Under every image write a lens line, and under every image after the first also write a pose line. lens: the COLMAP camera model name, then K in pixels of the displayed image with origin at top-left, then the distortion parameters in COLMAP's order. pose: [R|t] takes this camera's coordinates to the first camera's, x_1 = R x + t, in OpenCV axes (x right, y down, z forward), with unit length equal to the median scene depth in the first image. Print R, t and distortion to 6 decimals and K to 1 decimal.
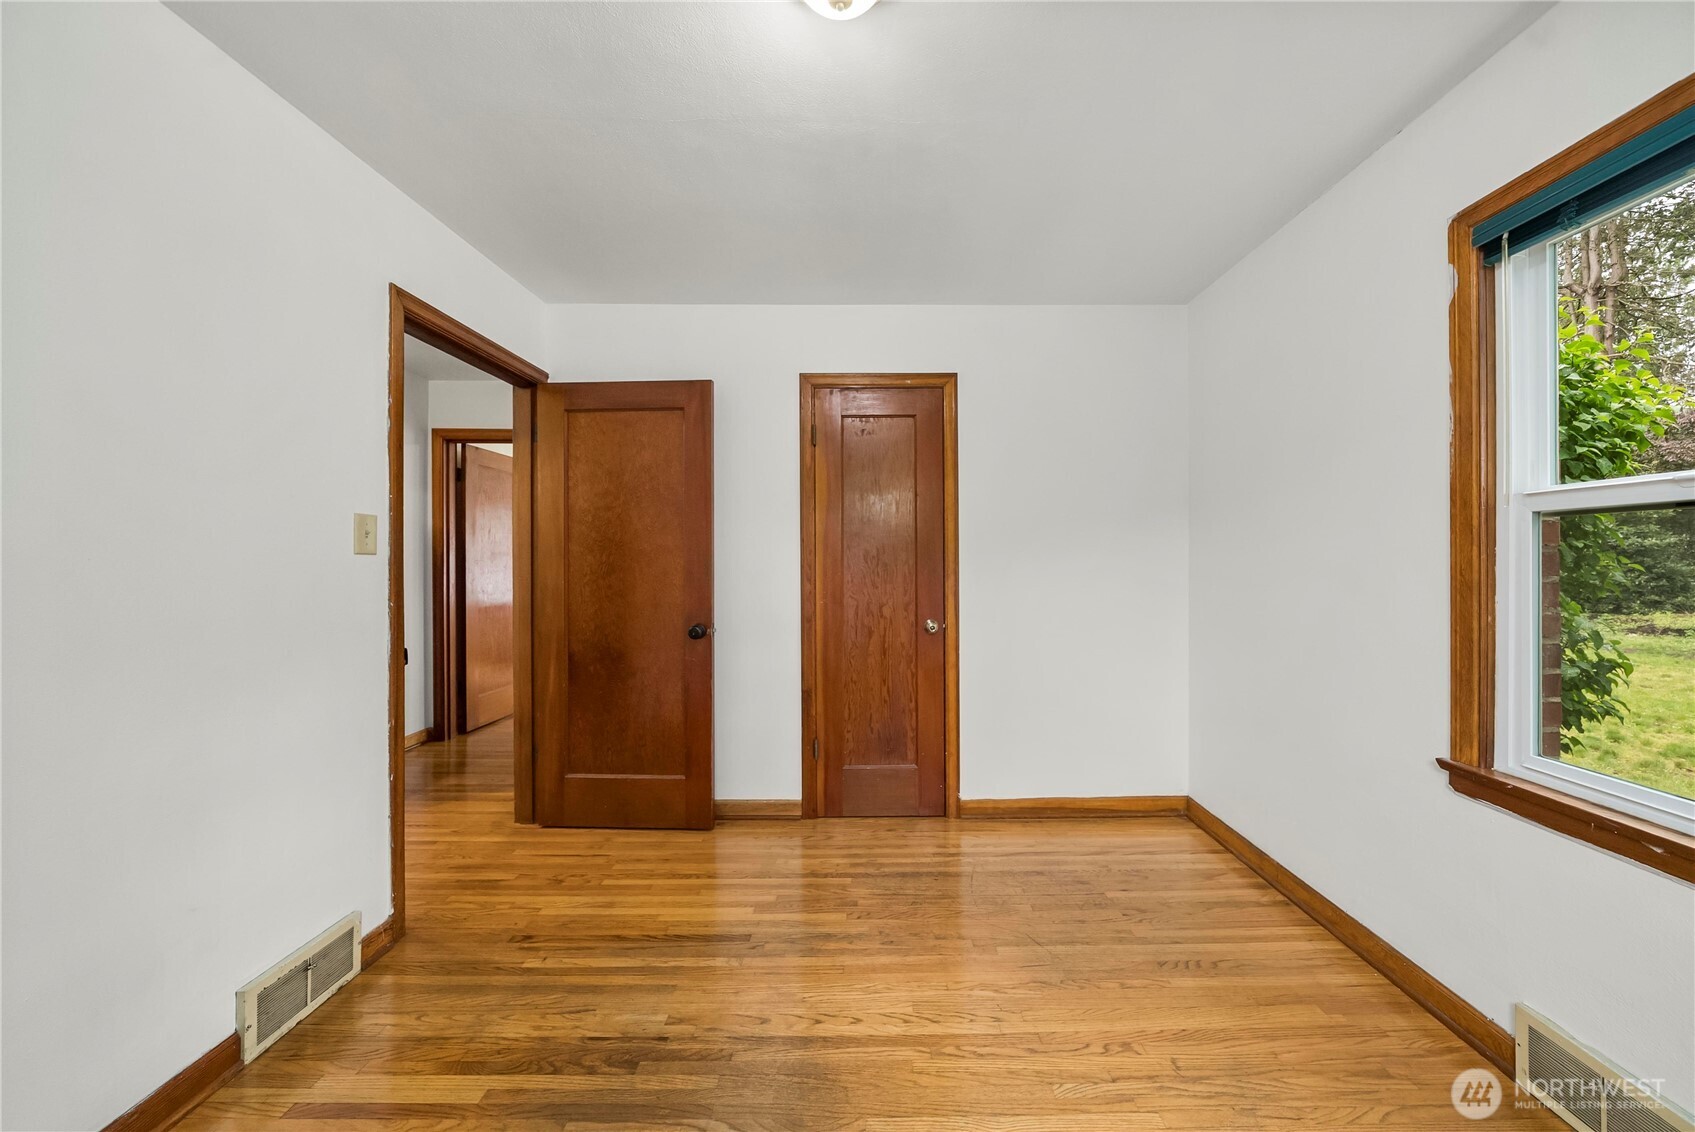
lens RADIAL K [[581.9, 0, 852.1], [0, 581.9, 559.1], [0, 0, 1]] dist [-0.000164, -0.000015]
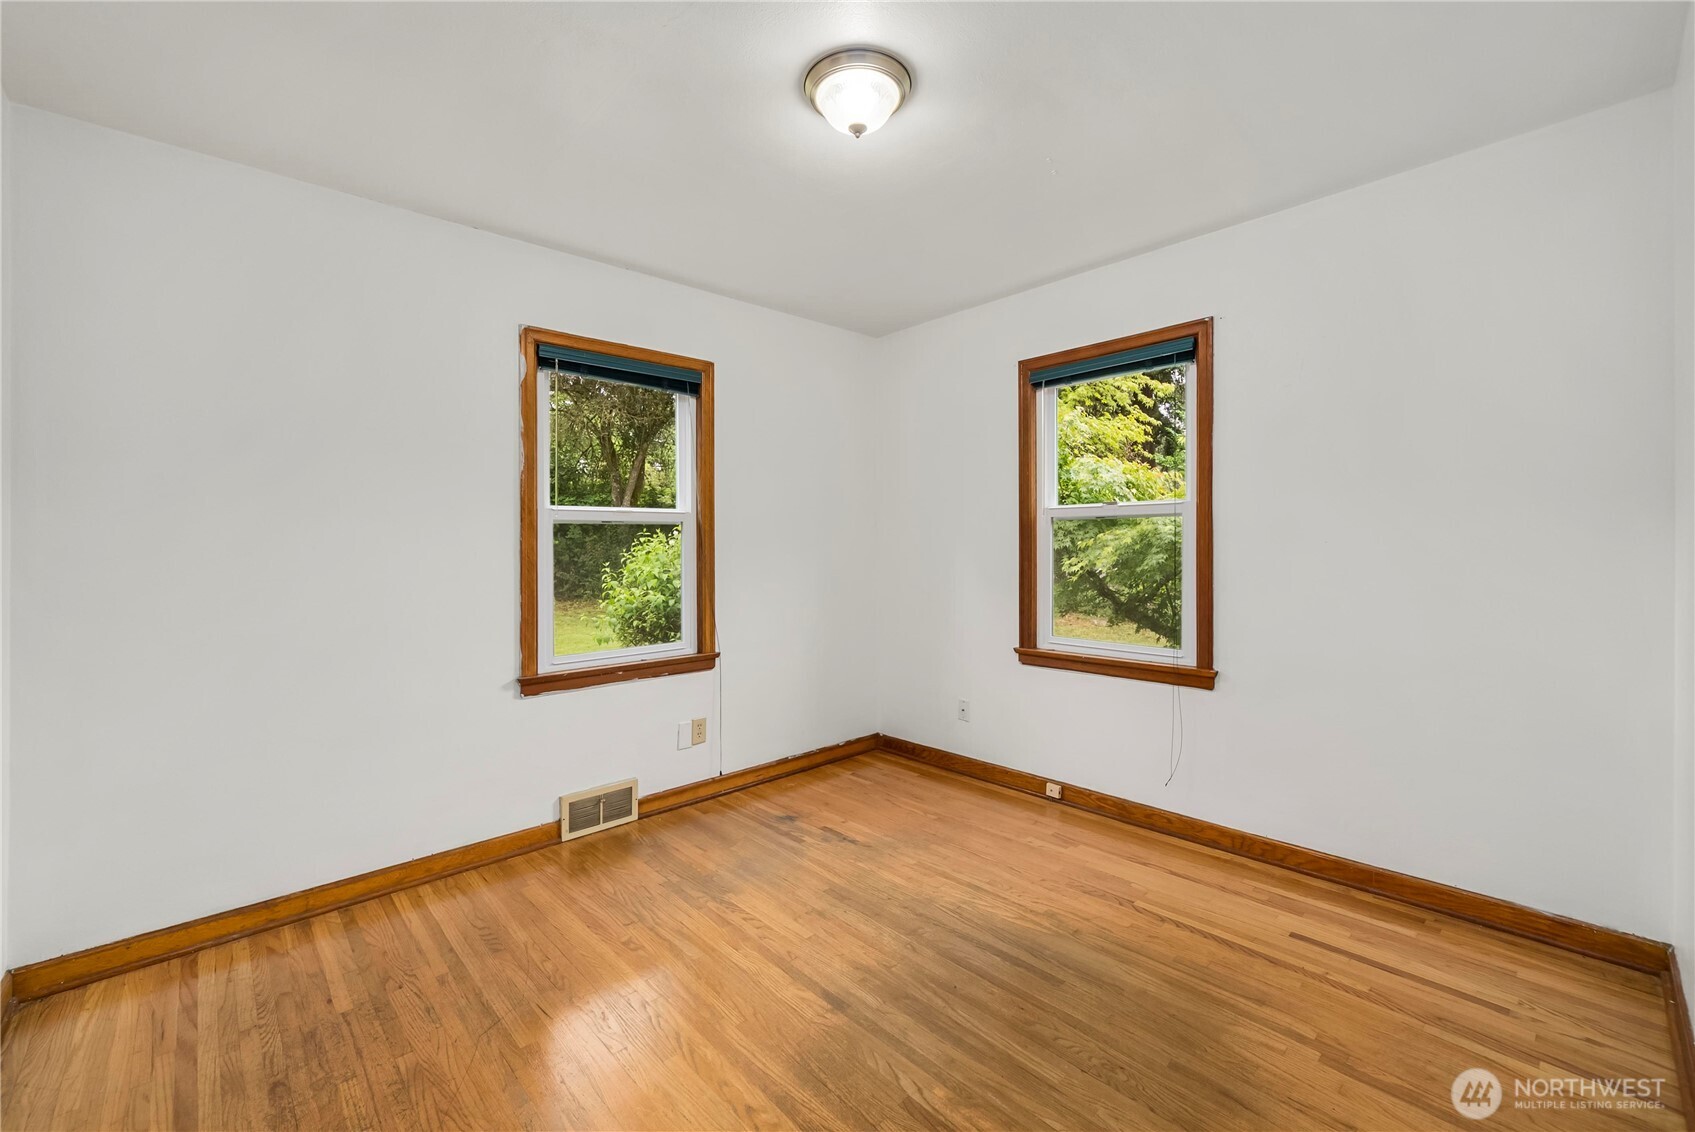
lens RADIAL K [[687.8, 0, 848.9], [0, 687.8, 554.7], [0, 0, 1]] dist [0.000792, 0.000123]
pose [[-0.688996, 0.002807, 0.724760, -0.806313], [0.013138, 0.999877, 0.008616, 0.008828], [-0.724646, 0.015458, -0.688948, 1.459840]]
